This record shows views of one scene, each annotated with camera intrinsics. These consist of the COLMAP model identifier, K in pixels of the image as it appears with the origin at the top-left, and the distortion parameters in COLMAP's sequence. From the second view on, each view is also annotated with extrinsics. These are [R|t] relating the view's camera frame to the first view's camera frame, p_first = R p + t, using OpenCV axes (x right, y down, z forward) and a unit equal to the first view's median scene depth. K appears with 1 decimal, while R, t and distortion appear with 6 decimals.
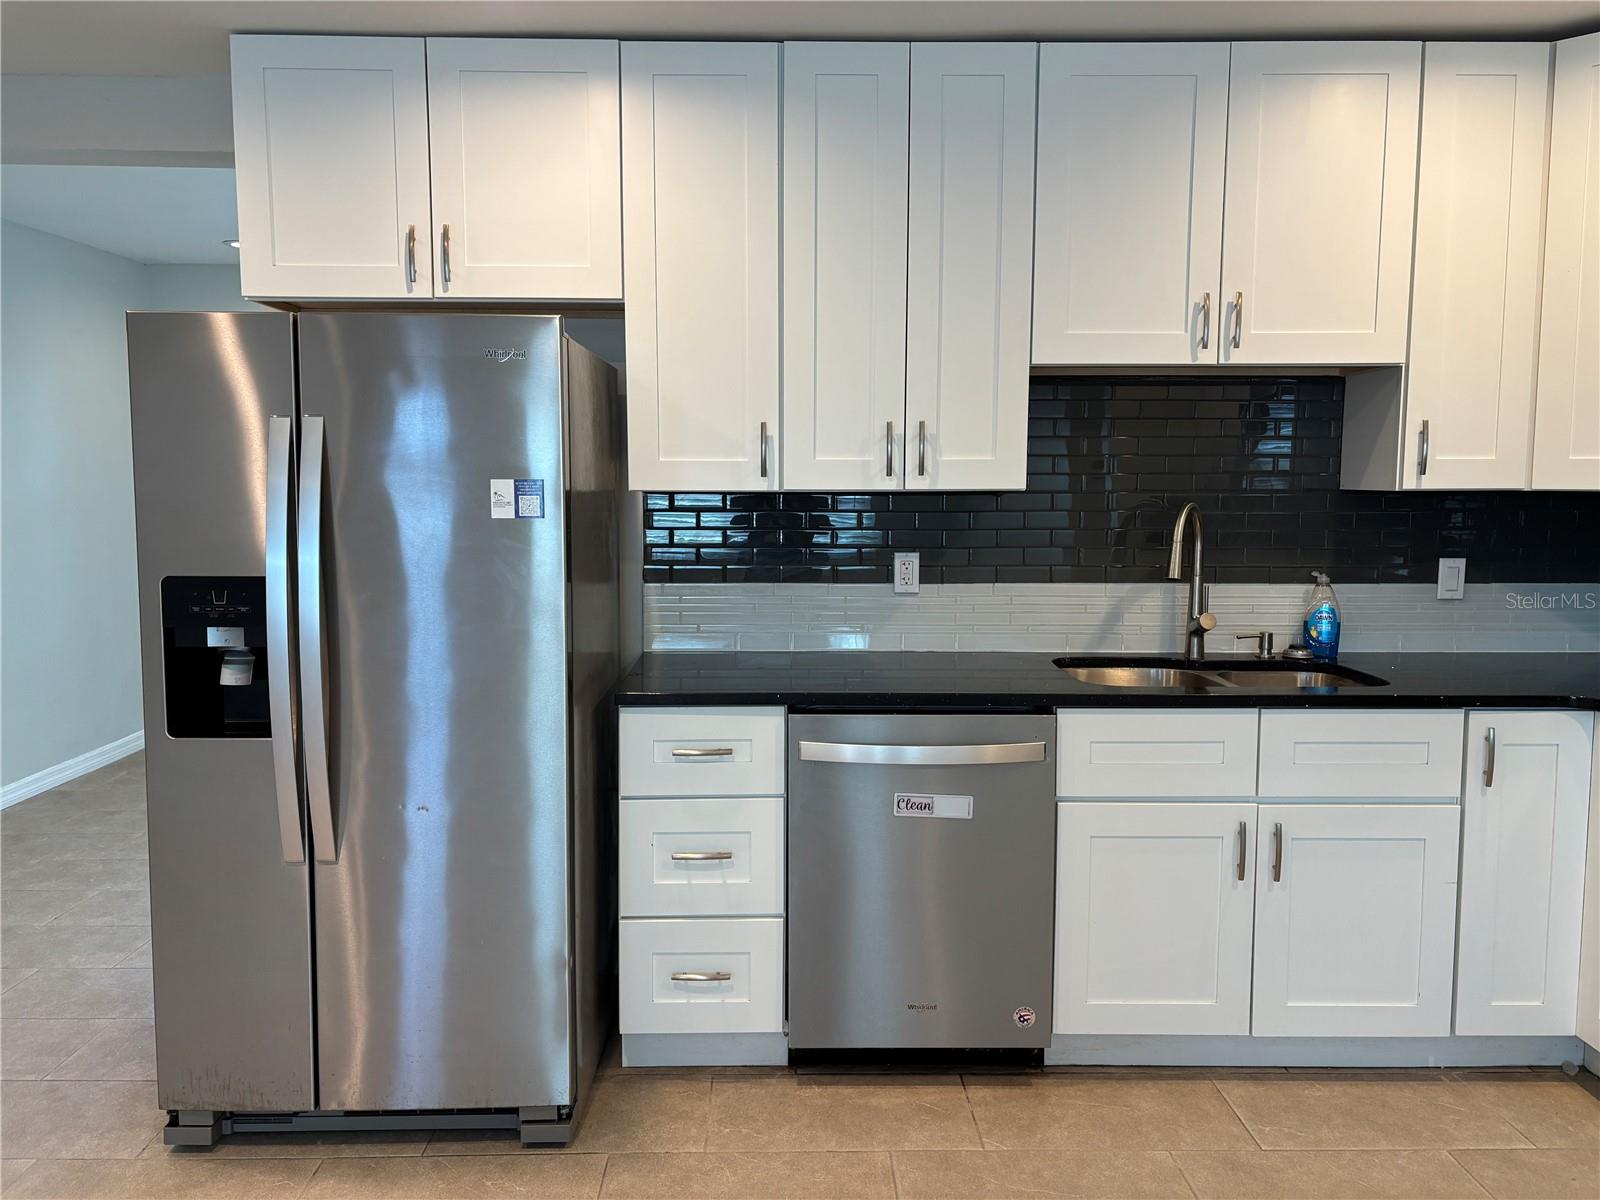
lens RADIAL K [[1215.8, 0, 797.5], [0, 1215.8, 585.9], [0, 0, 1]] dist [0.057695, -0.055354]
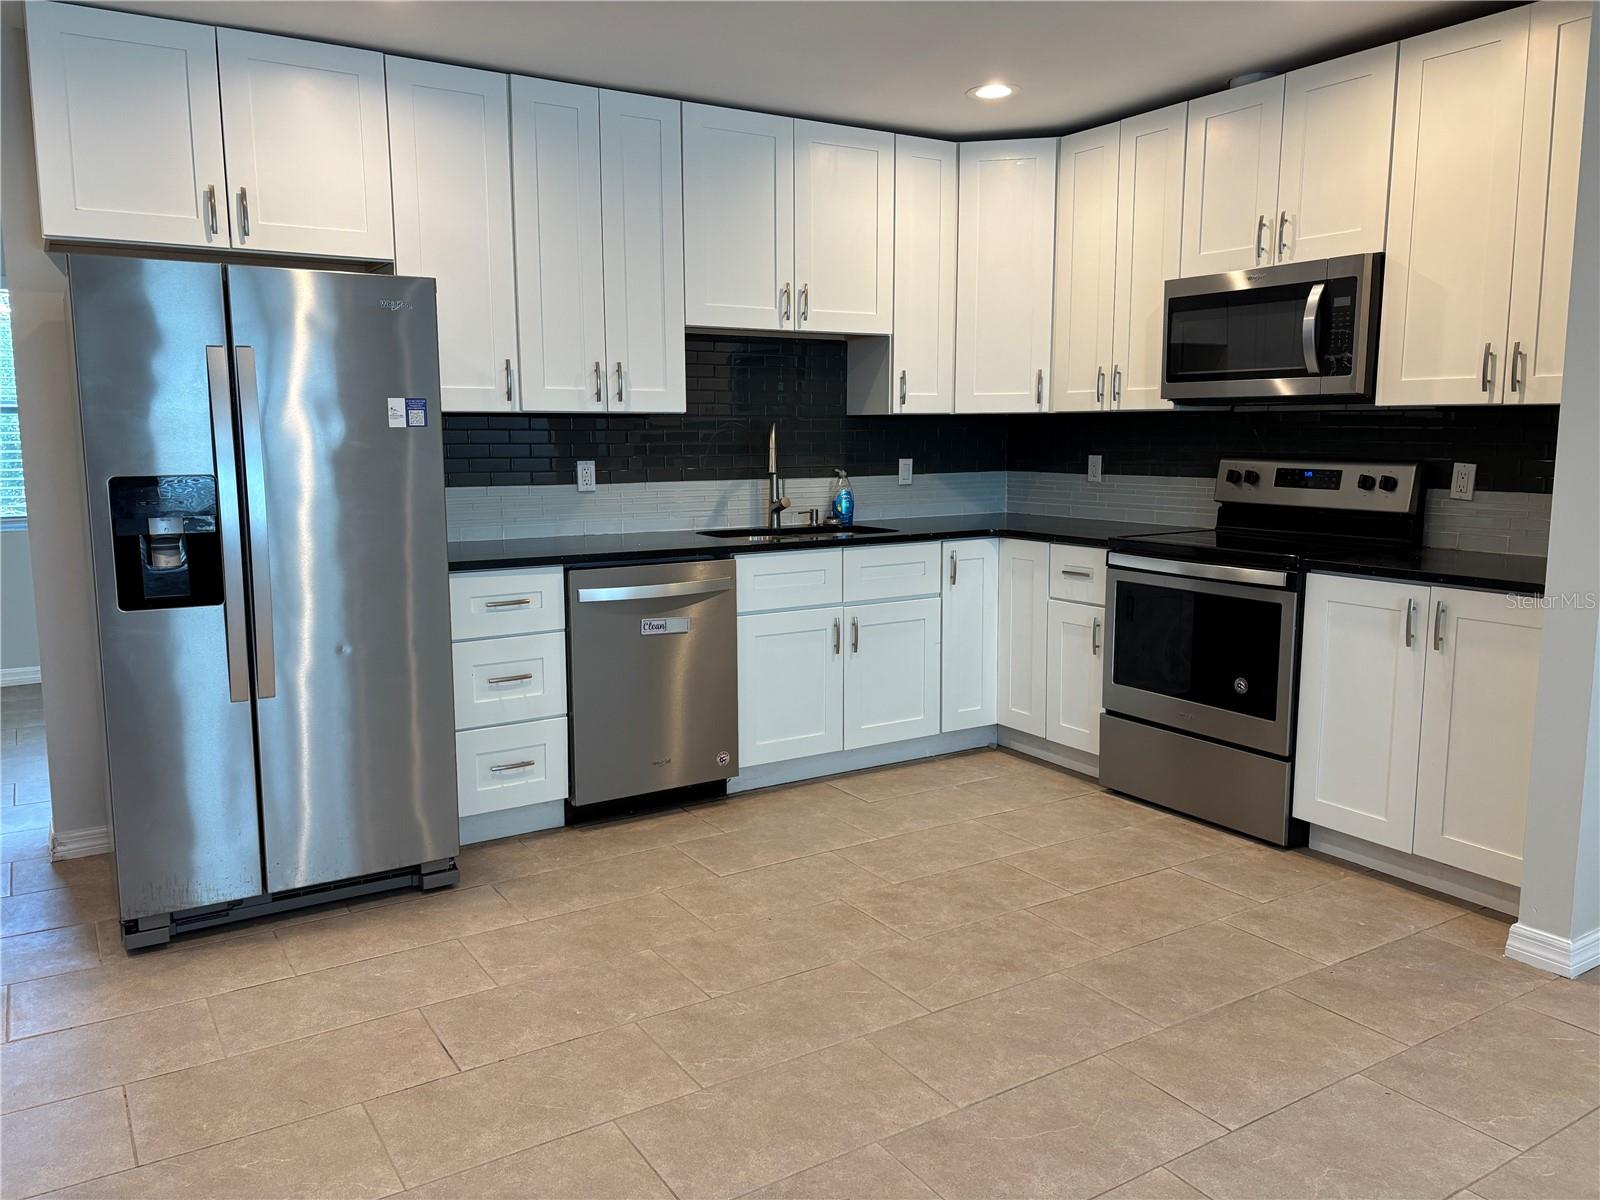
lens RADIAL K [[1200.9, 0, 797.2], [0, 1200.9, 590.8], [0, 0, 1]] dist [0.061176, -0.054521]
pose [[0.854261, -0.075347, 0.514355, -0.465683], [0.052658, 0.996893, 0.058577, 0.057285], [-0.517170, -0.022955, 0.855575, -0.307248]]
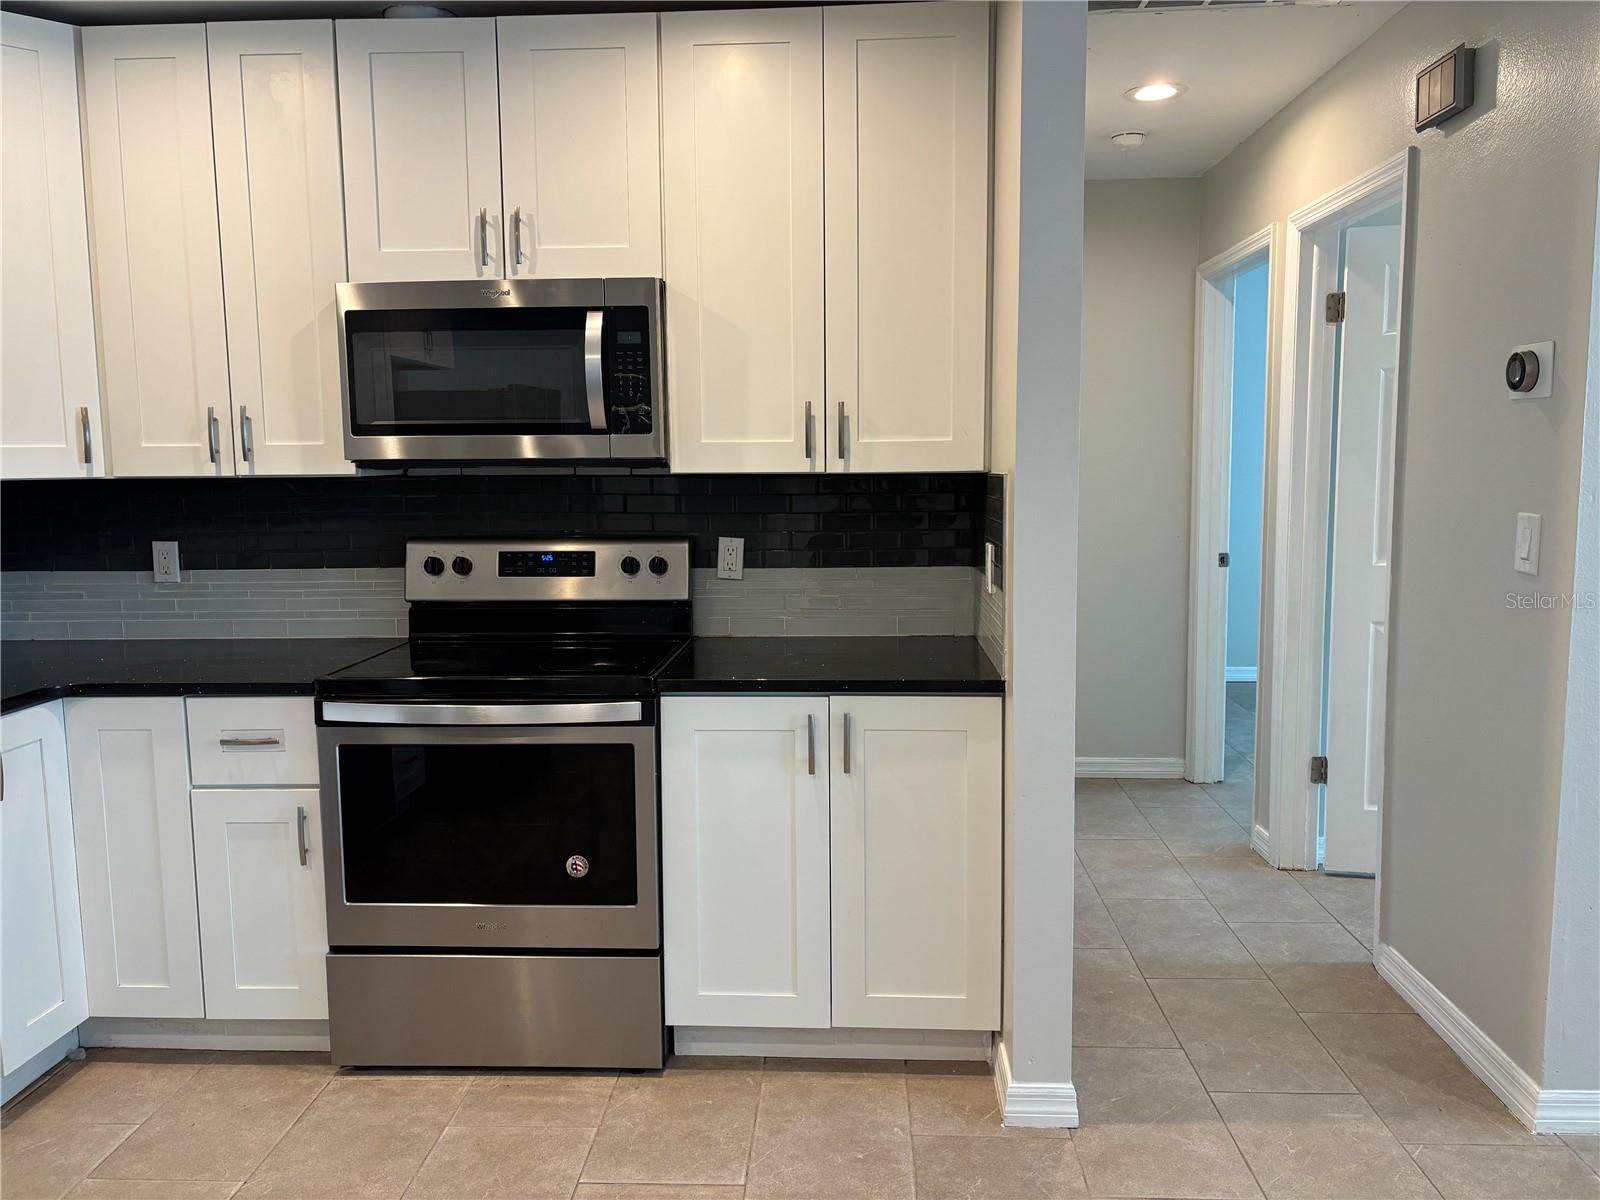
lens RADIAL K [[1200.9, 0, 797.2], [0, 1200.9, 590.8], [0, 0, 1]] dist [0.061176, -0.054521]
pose [[0.069062, -0.113338, 0.991153, -0.273453], [0.103147, 0.989012, 0.105906, -0.027009], [-0.992266, 0.094921, 0.079994, 0.296721]]
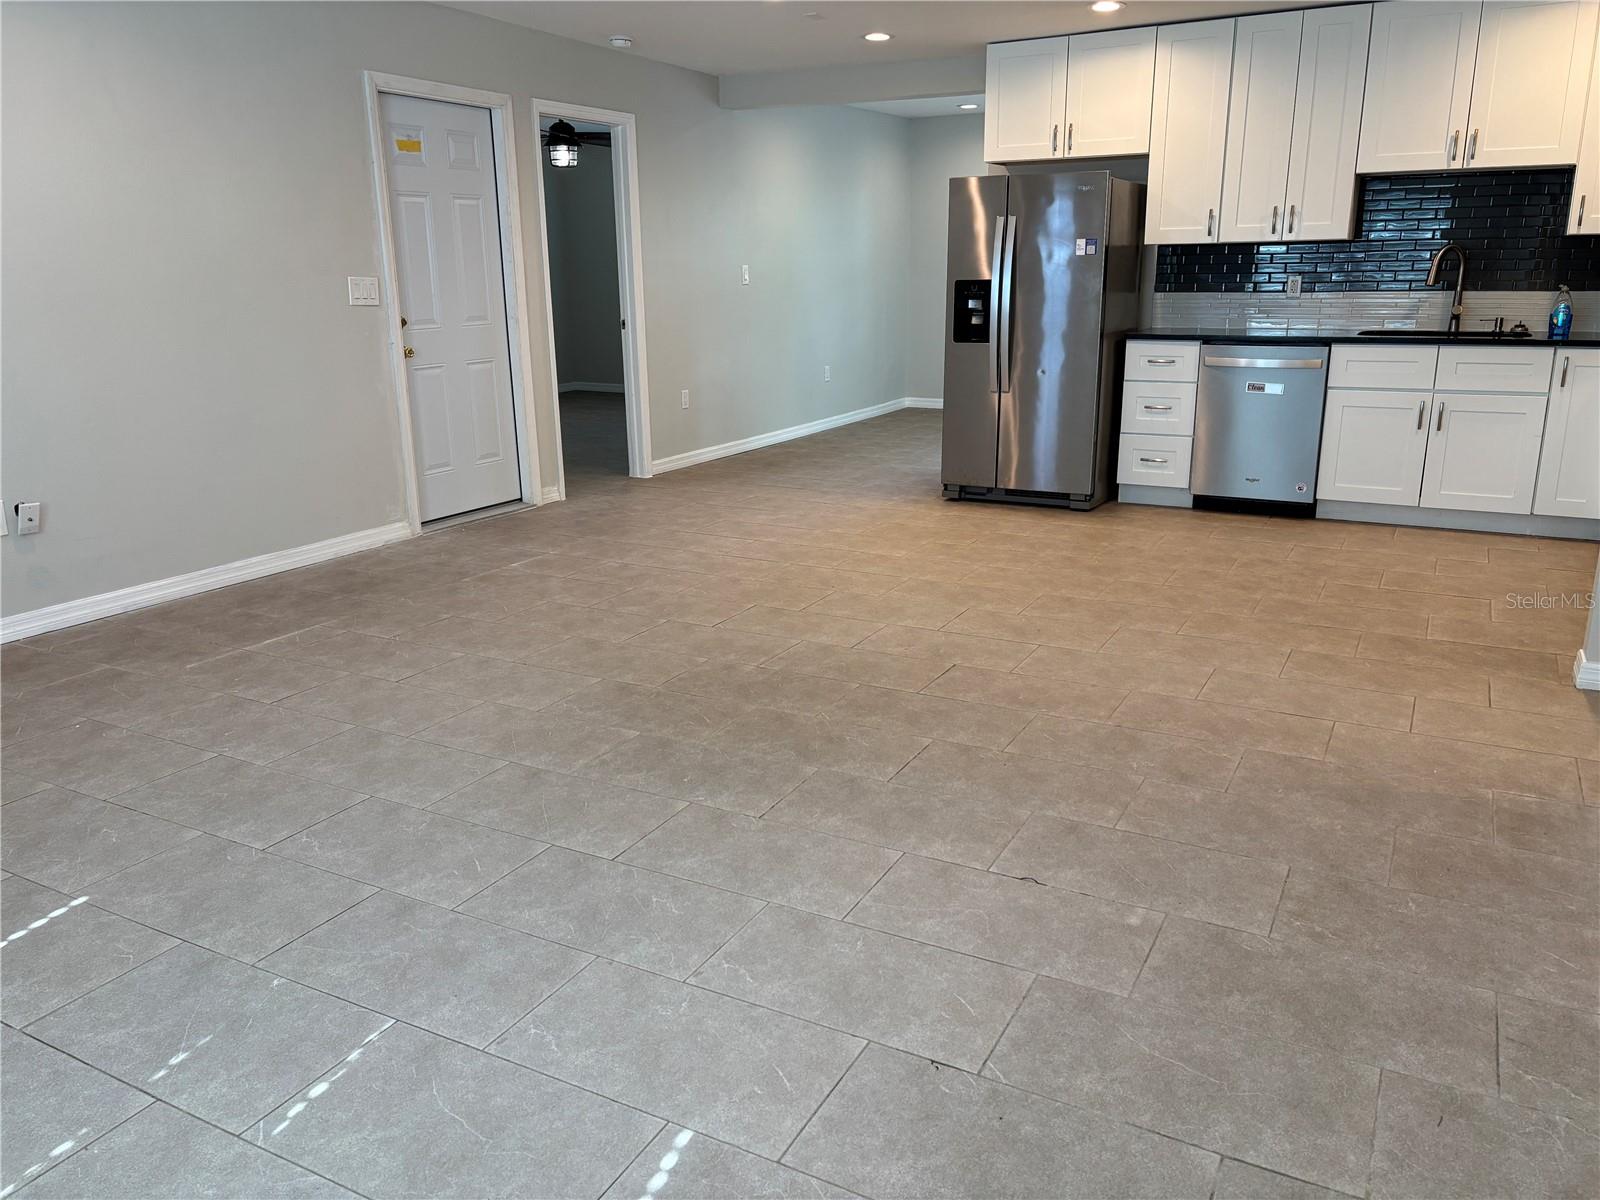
lens RADIAL K [[1191.9, 0, 804.2], [0, 1191.9, 592.6], [0, 0, 1]] dist [0.072243, -0.082944]
pose [[0.872213, 0.118276, -0.474610, 0.433832], [-0.030648, 0.981632, 0.188306, 0.148721], [0.488165, -0.149697, 0.859817, -1.261812]]
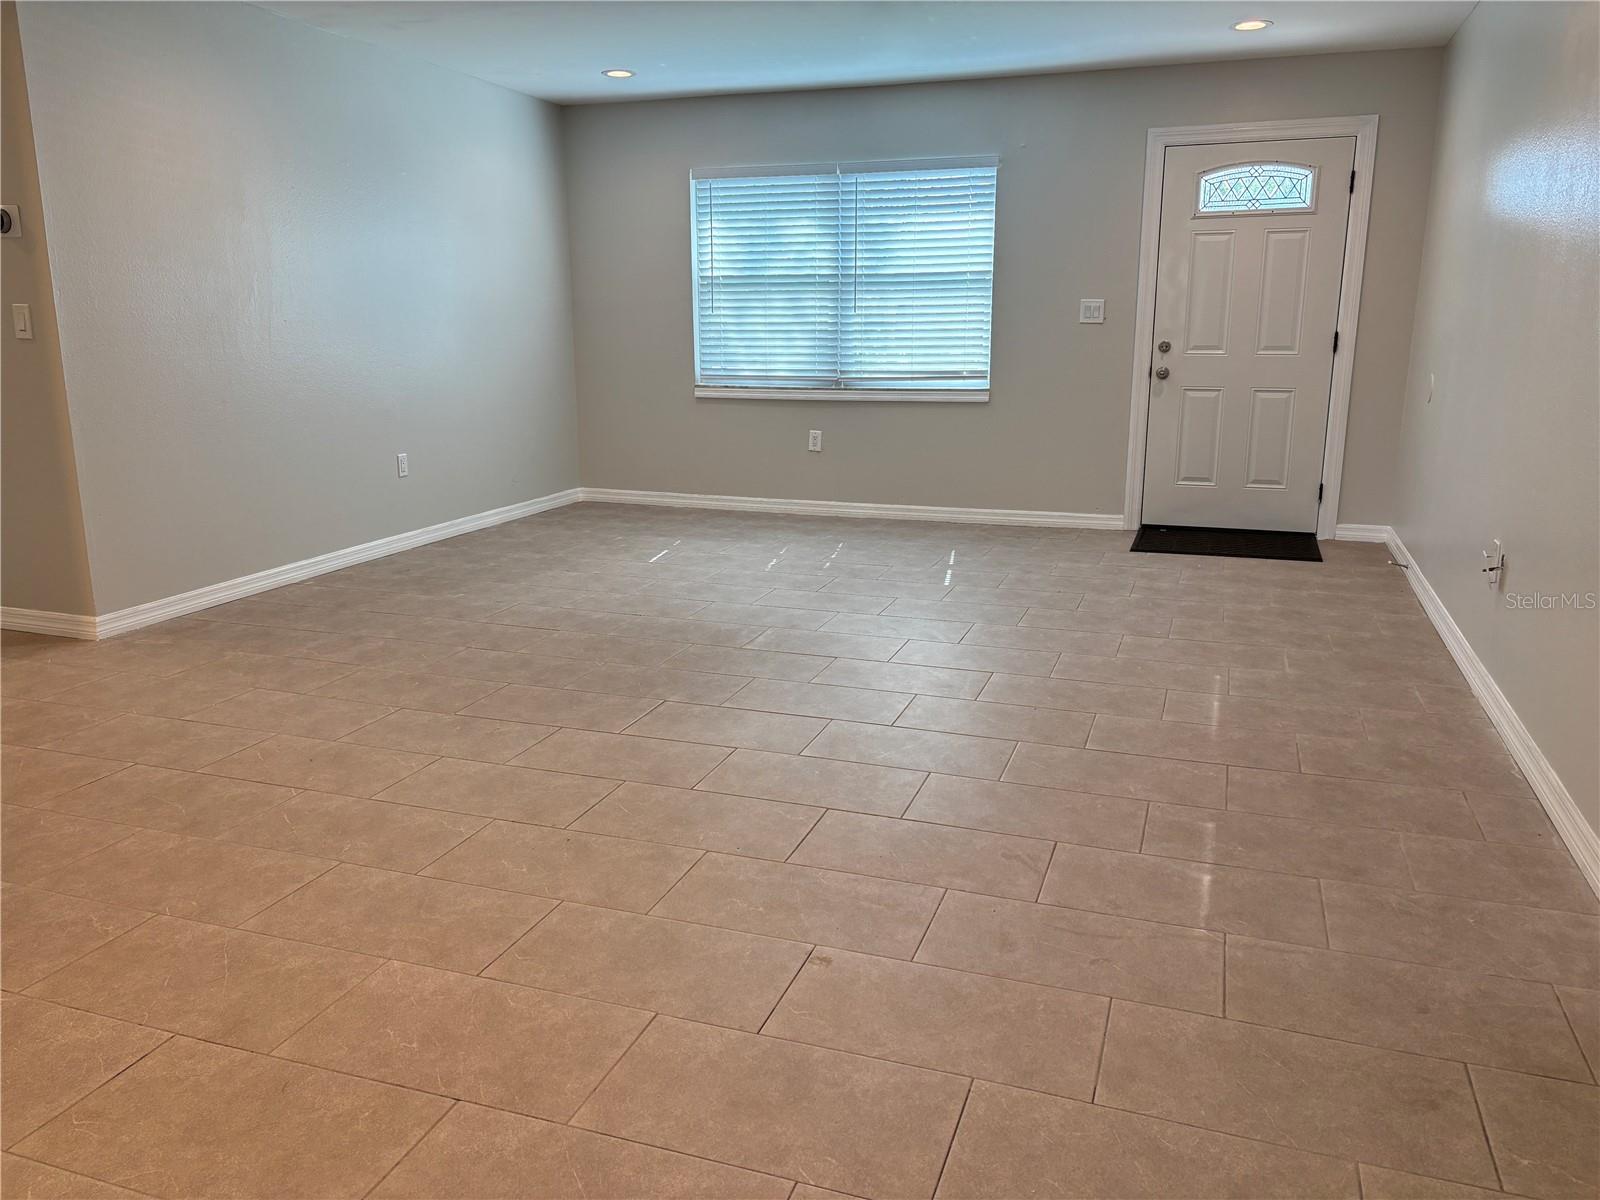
lens RADIAL K [[1191.9, 0, 804.2], [0, 1191.9, 592.6], [0, 0, 1]] dist [0.072243, -0.082944]
pose [[-0.938555, -0.081589, 0.335346, -0.829452], [0.029151, 0.949443, 0.312583, -0.038336], [-0.343896, 0.303152, -0.888726, 0.959073]]
